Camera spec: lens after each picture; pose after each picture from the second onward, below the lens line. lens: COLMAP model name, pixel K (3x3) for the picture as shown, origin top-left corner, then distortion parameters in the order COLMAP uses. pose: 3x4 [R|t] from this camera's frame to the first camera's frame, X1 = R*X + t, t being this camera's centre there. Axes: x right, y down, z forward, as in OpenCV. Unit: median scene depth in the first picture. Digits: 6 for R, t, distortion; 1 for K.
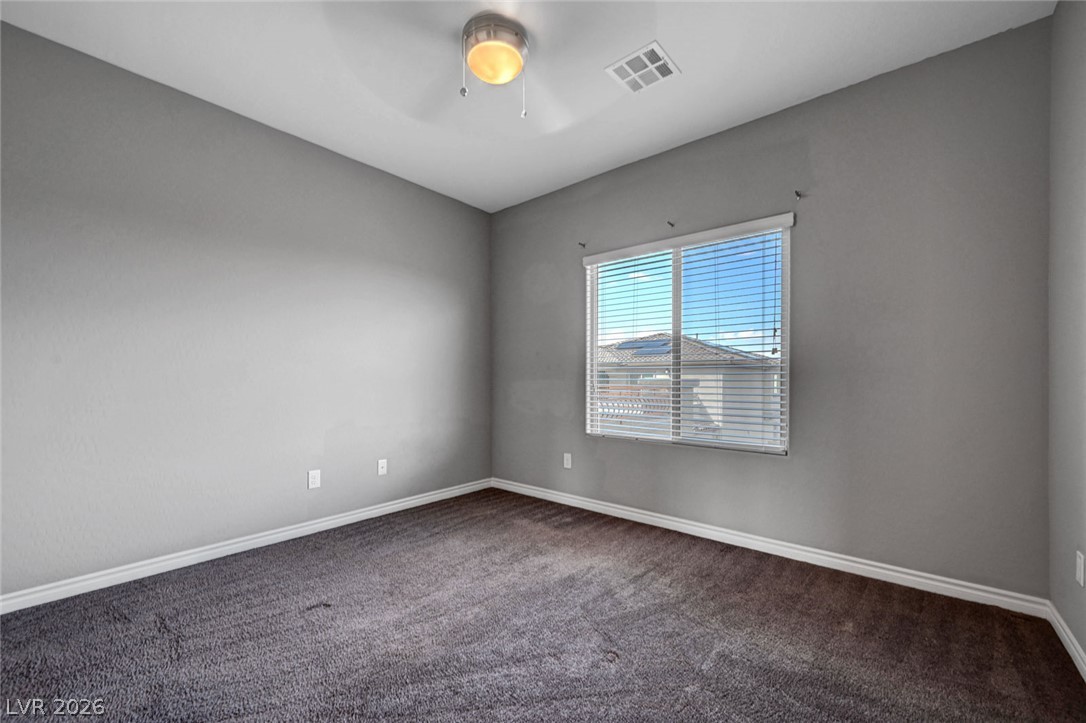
lens RADIAL K [[435.3, 0, 549.5], [0, 435.3, 382.6], [0, 0, 1]] dist [0.003236, 0.000227]
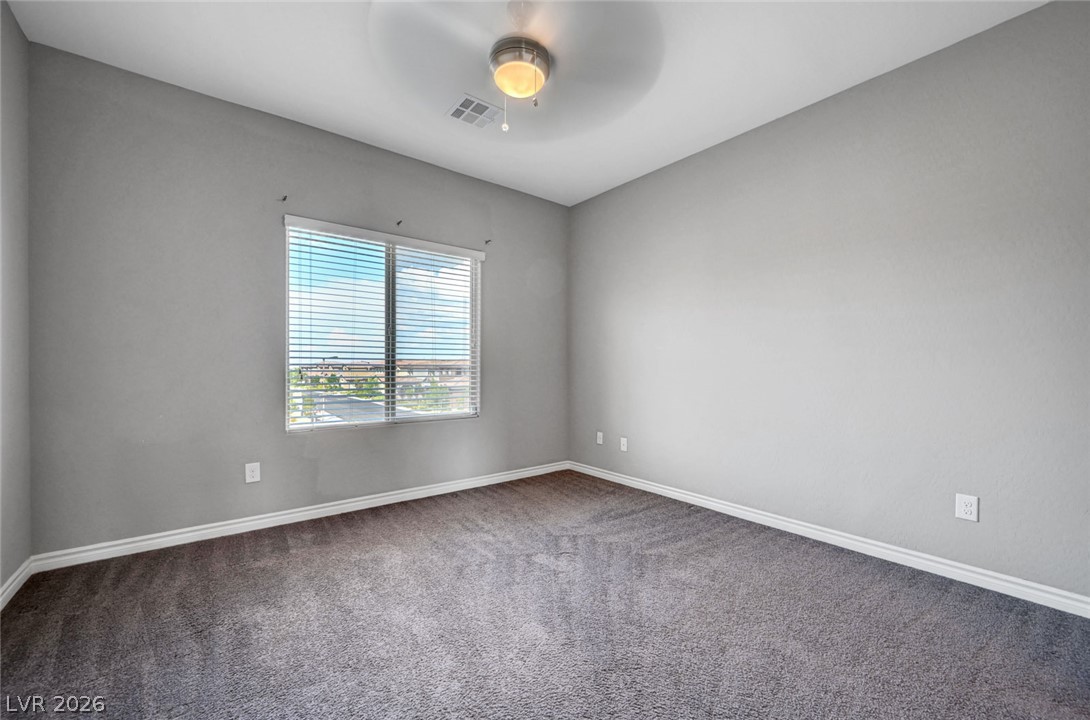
lens RADIAL K [[429.9, 0, 549.3], [0, 429.9, 362.7], [0, 0, 1]] dist [-0.001671, 0.000027]
pose [[0.201034, -0.002942, 0.979580, -0.691426], [0.002640, 0.999993, 0.002462, -0.013828], [-0.979581, 0.002091, 0.201041, 0.407364]]
